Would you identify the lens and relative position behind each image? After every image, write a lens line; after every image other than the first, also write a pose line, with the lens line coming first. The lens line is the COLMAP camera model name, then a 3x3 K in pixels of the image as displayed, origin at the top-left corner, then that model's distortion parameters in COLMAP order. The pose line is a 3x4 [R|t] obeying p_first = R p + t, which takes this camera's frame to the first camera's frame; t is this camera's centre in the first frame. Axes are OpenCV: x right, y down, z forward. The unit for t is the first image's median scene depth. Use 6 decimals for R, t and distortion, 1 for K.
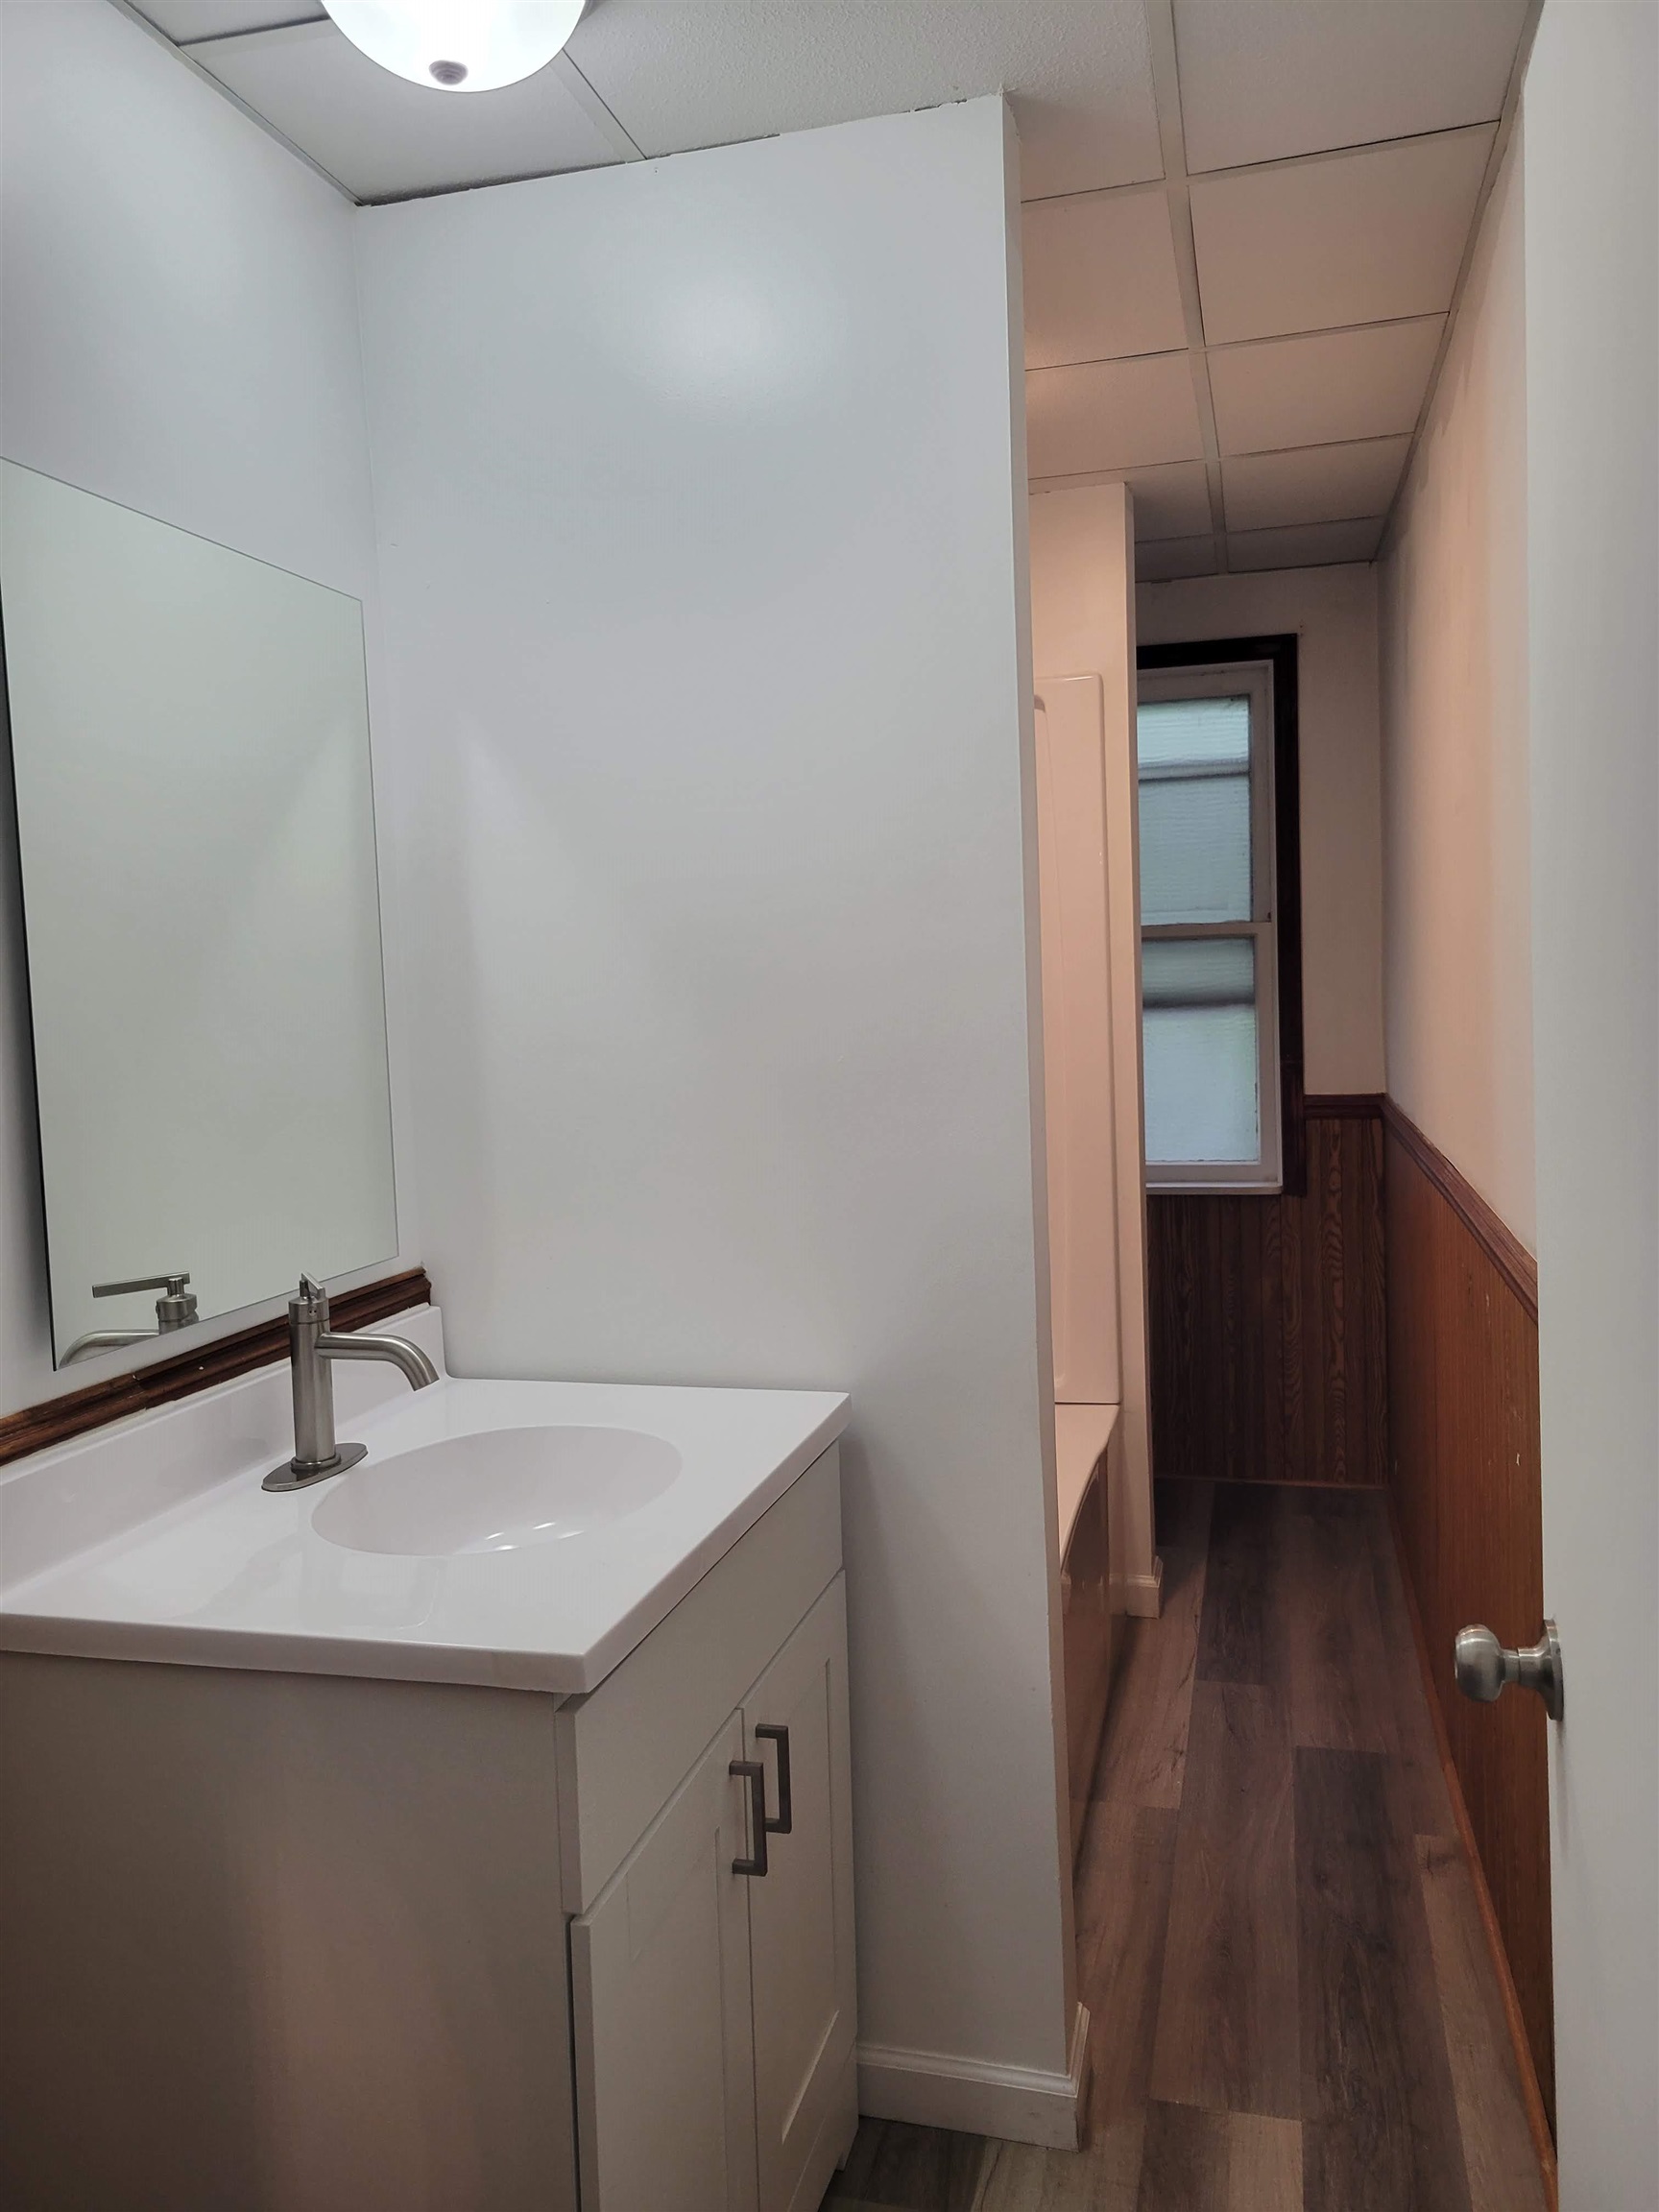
lens RADIAL K [[1687.9, 0, 825.2], [0, 1687.9, 1105.3], [0, 0, 1]] dist [0.053602, 0.001481]
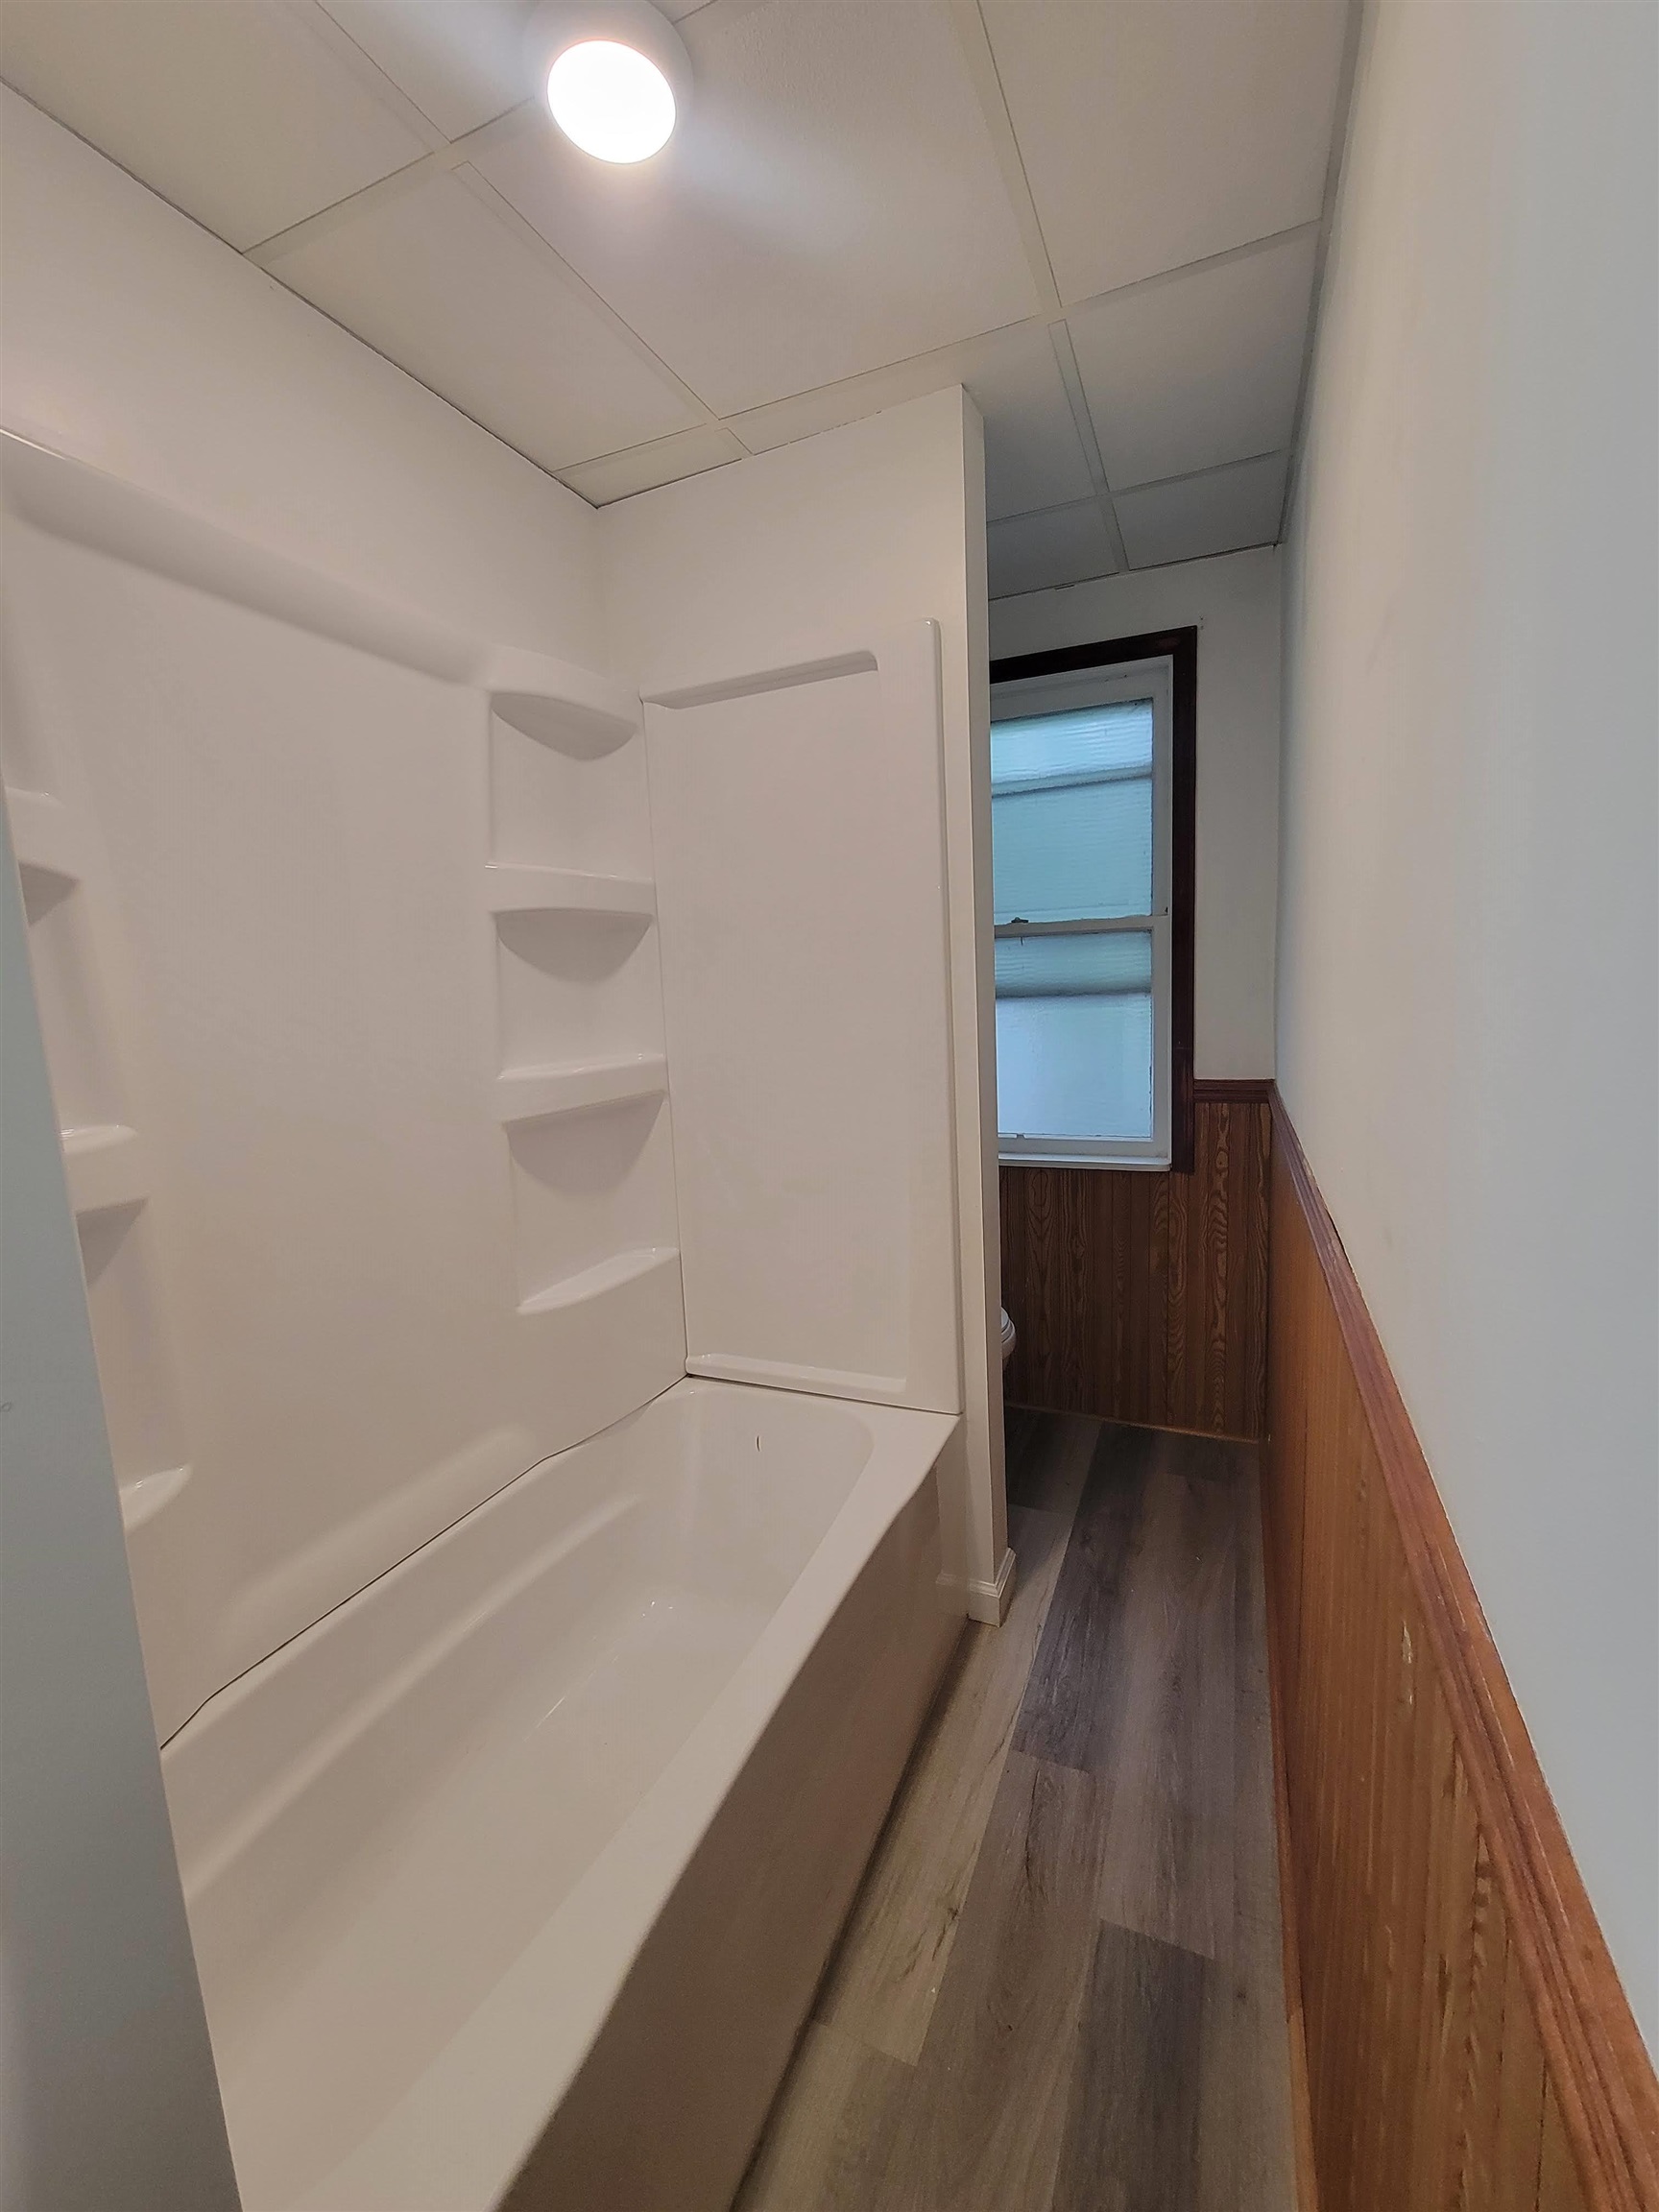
lens RADIAL K [[893.6, 0, 838.2], [0, 893.6, 1104.1], [0, 0, 1]] dist [-0.002953, -0.000346]
pose [[0.987757, 0.014382, -0.155334, 0.150323], [-0.004198, 0.997831, 0.065692, -0.026316], [0.155942, -0.064236, 0.985675, 0.415936]]
